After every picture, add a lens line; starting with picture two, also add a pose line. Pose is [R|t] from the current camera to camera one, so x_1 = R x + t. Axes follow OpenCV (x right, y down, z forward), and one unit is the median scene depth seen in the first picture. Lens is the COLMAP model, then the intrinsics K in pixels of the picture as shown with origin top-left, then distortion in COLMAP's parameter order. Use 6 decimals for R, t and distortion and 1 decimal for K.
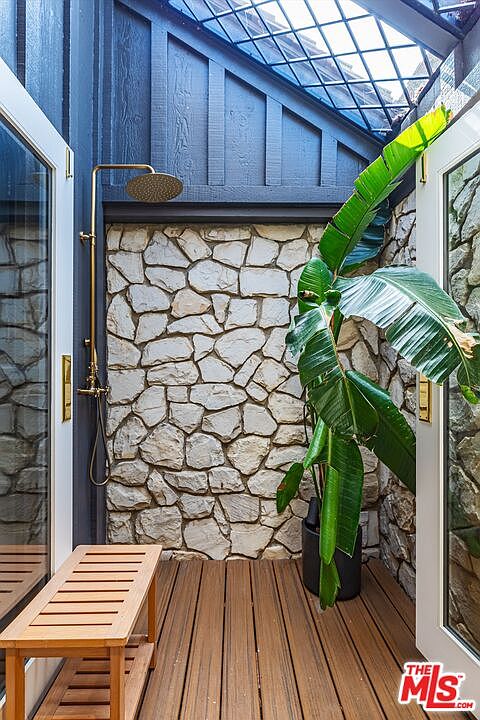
lens RADIAL K [[389.7, 0, 241.1], [0, 389.7, 365.0], [0, 0, 1]] dist [-0.001789, -0.000152]
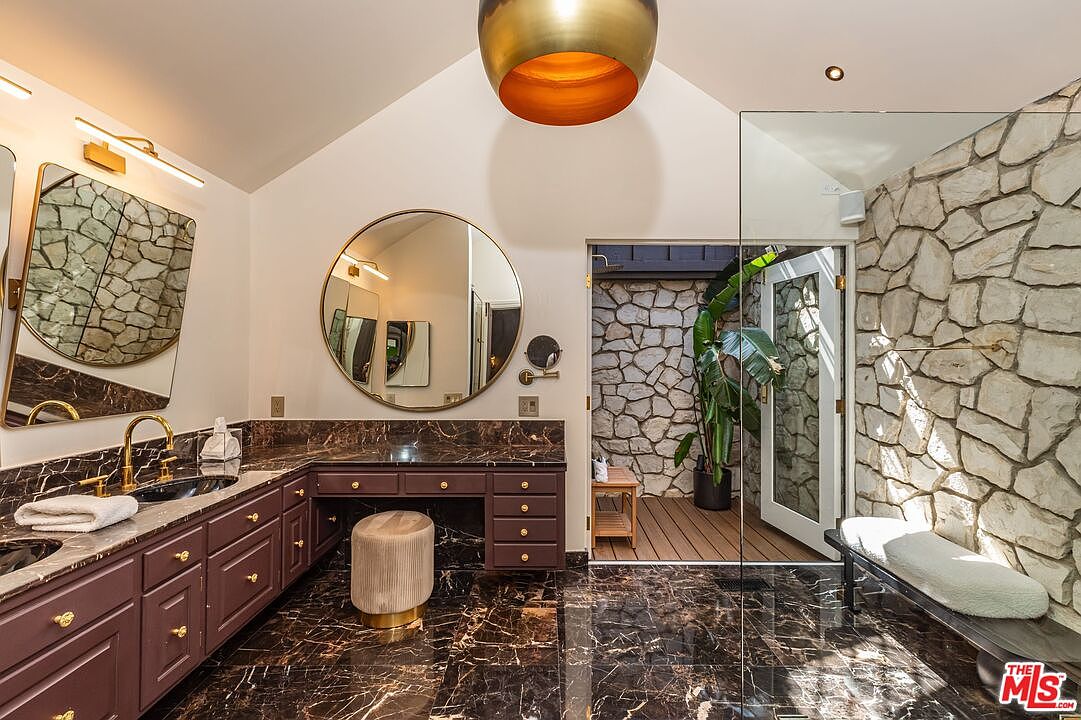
lens RADIAL K [[487.9, 0, 538.2], [0, 487.9, 356.9], [0, 0, 1]] dist [0.002133, 0.000246]
pose [[0.997970, -0.000441, -0.063691, -0.323676], [0.000427, 1.000000, -0.000238, -0.057448], [0.063691, 0.000210, 0.997970, -0.964232]]
